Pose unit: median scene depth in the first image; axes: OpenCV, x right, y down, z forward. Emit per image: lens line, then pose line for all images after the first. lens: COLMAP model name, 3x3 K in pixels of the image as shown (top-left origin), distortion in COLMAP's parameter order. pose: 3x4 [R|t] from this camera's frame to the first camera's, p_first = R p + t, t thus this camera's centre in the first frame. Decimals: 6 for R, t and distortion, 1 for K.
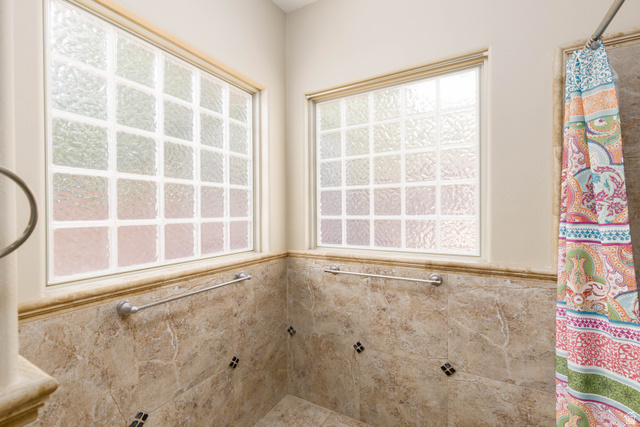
lens RADIAL K [[294.3, 0, 320.0], [0, 294.3, 213.5], [0, 0, 1]] dist [0.003179, 0.000602]
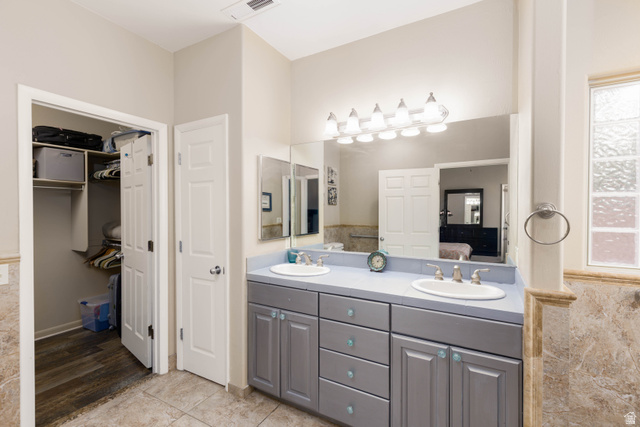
lens RADIAL K [[294.3, 0, 320.0], [0, 294.3, 213.5], [0, 0, 1]] dist [0.003179, 0.000602]
pose [[0.033209, 0.024918, -0.999138, 0.737692], [-0.007827, 0.999665, 0.024671, -0.083684], [0.999418, 0.007001, 0.033393, -0.612347]]
